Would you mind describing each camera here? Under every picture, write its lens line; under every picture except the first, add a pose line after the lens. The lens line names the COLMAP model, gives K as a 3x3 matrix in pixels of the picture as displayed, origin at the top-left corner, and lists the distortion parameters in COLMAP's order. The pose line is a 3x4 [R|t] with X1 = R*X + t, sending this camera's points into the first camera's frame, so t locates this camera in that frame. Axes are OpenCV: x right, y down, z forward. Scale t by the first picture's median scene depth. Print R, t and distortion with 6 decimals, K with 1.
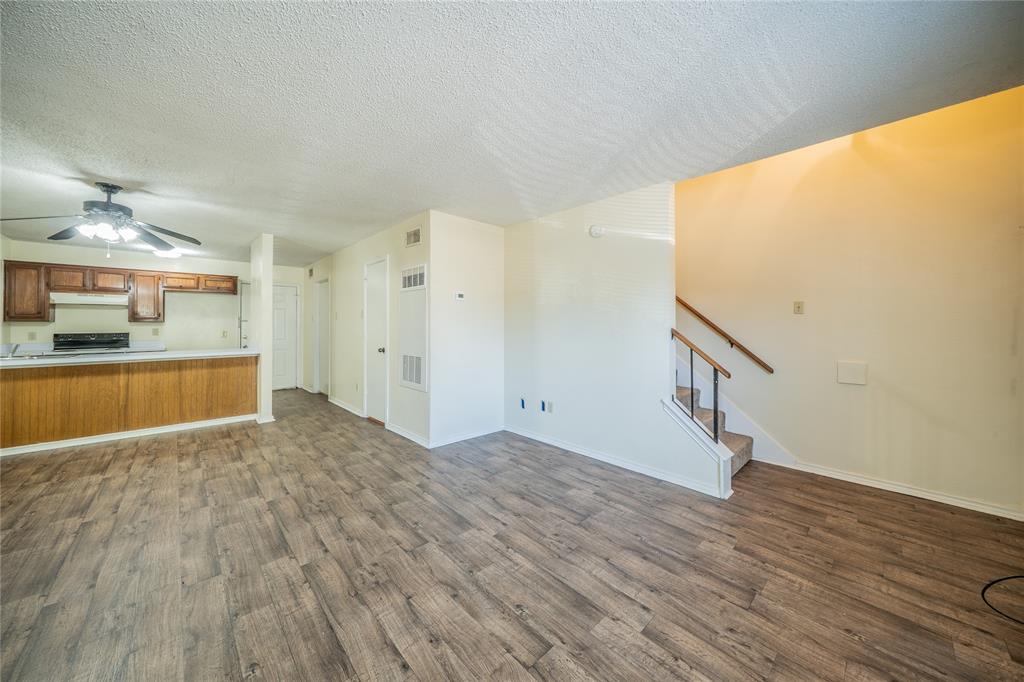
lens RADIAL K [[356.8, 0, 501.3], [0, 356.8, 322.6], [0, 0, 1]] dist [-0.008018, 0.000241]
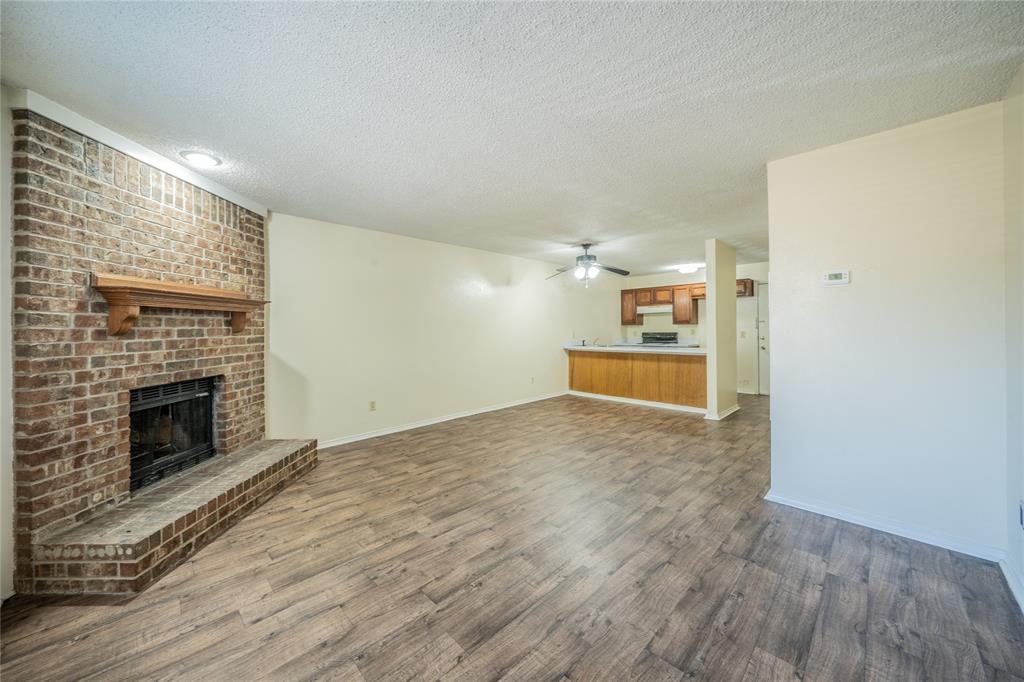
lens RADIAL K [[369.9, 0, 503.3], [0, 369.9, 327.4], [0, 0, 1]] dist [-0.000044, -0.000164]
pose [[0.035510, -0.002983, -0.999365, 0.394006], [0.019292, 0.999811, -0.002299, 0.000359], [0.999183, -0.019198, 0.035561, 0.340578]]
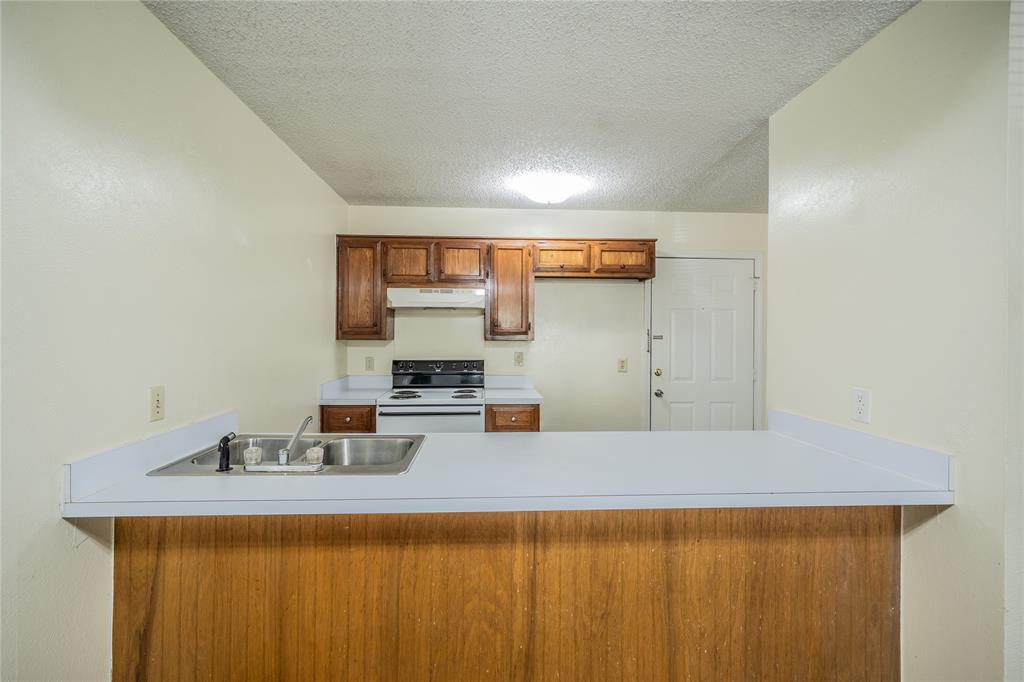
lens RADIAL K [[442.6, 0, 508.8], [0, 442.6, 337.3], [0, 0, 1]] dist [0.000211, 0.000045]
pose [[0.775083, 0.015344, -0.631673, -0.706980], [-0.002381, 0.999769, 0.021364, -0.023568], [0.631854, -0.015055, 0.774941, 0.594456]]
